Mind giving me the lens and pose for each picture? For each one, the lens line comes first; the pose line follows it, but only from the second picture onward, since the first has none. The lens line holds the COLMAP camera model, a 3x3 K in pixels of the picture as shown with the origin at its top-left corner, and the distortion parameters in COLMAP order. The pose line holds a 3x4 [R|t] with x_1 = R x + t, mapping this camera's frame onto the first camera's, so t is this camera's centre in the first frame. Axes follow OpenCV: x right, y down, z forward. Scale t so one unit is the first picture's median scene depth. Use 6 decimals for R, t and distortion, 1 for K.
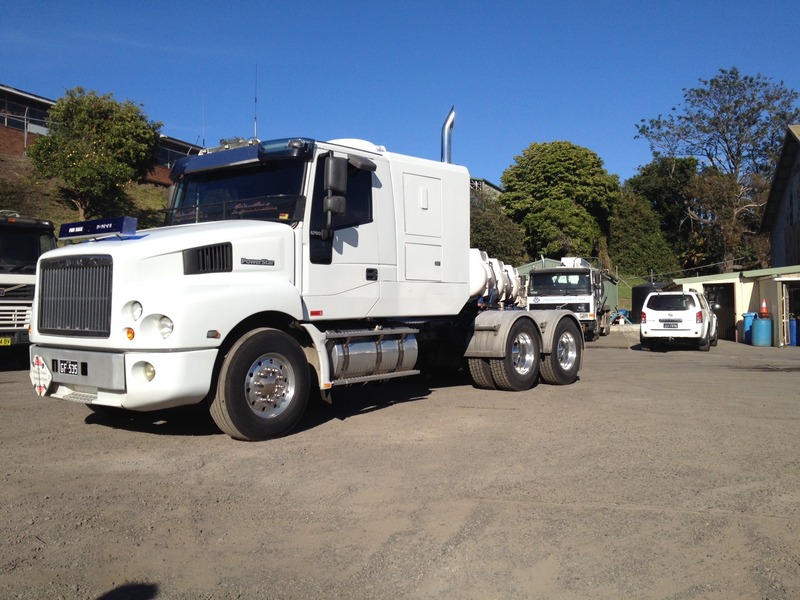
lens RADIAL K [[751.9, 0, 400.0], [0, 751.9, 300.0], [0, 0, 1]] dist [0.130566, -0.284296]
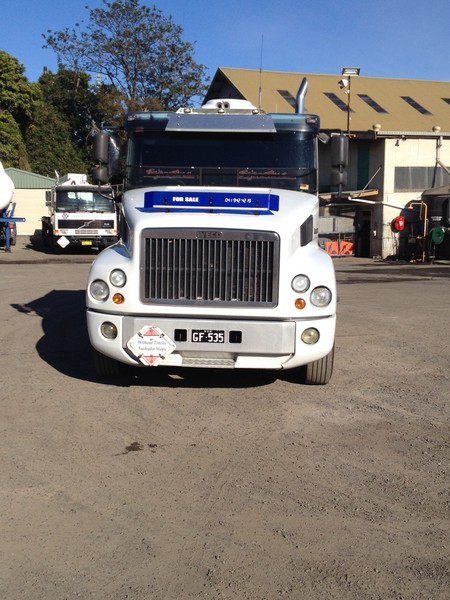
lens RADIAL K [[711.3, 0, 225.0], [0, 711.3, 300.0], [0, 0, 1]] dist [0.322992, -0.956478]
pose [[0.806047, -0.058414, 0.588962, -0.114763], [-0.024212, 0.991030, 0.131428, -0.010448], [-0.591356, -0.120198, 0.797403, 0.024737]]
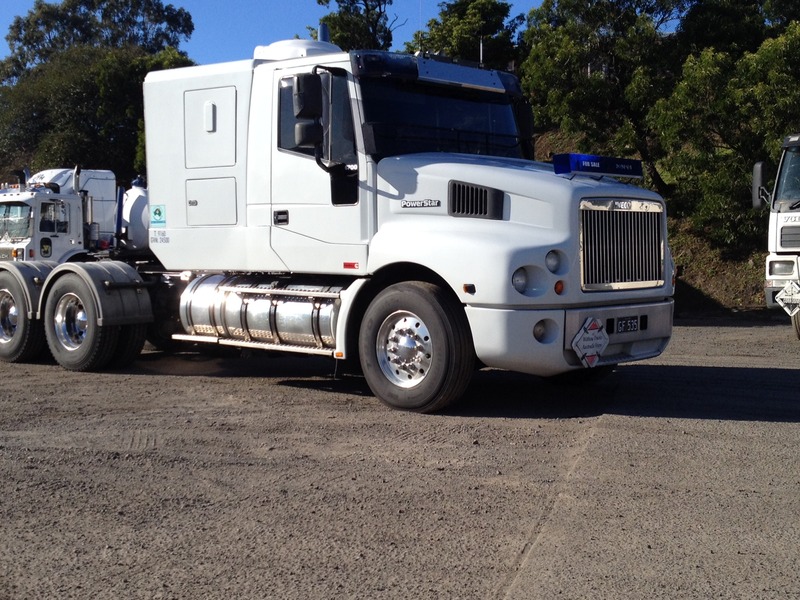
lens RADIAL K [[1098.7, 0, 400.0], [0, 1098.7, 300.0], [0, 0, 1]] dist [0.141877, -0.005294]
pose [[0.048874, -0.055658, 0.997253, -0.200617], [-0.002387, 0.998437, 0.055842, -0.001303], [-0.998802, -0.005110, 0.048665, 0.139618]]
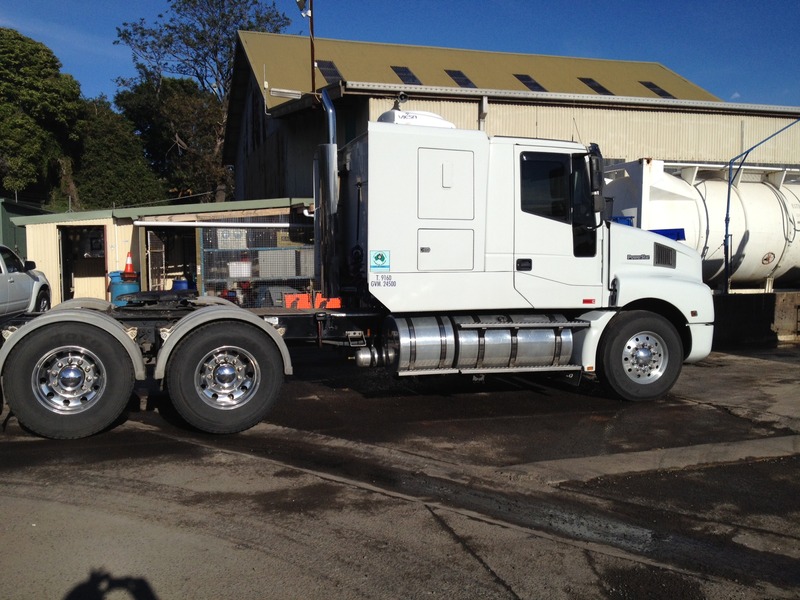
lens RADIAL K [[751.9, 0, 400.0], [0, 751.9, 300.0], [0, 0, 1]] dist [0.130566, -0.284296]
pose [[0.839553, -0.020383, 0.542896, 0.133335], [-0.025923, 0.996655, 0.077507, -0.007286], [-0.542660, -0.079145, 0.836216, 0.134045]]
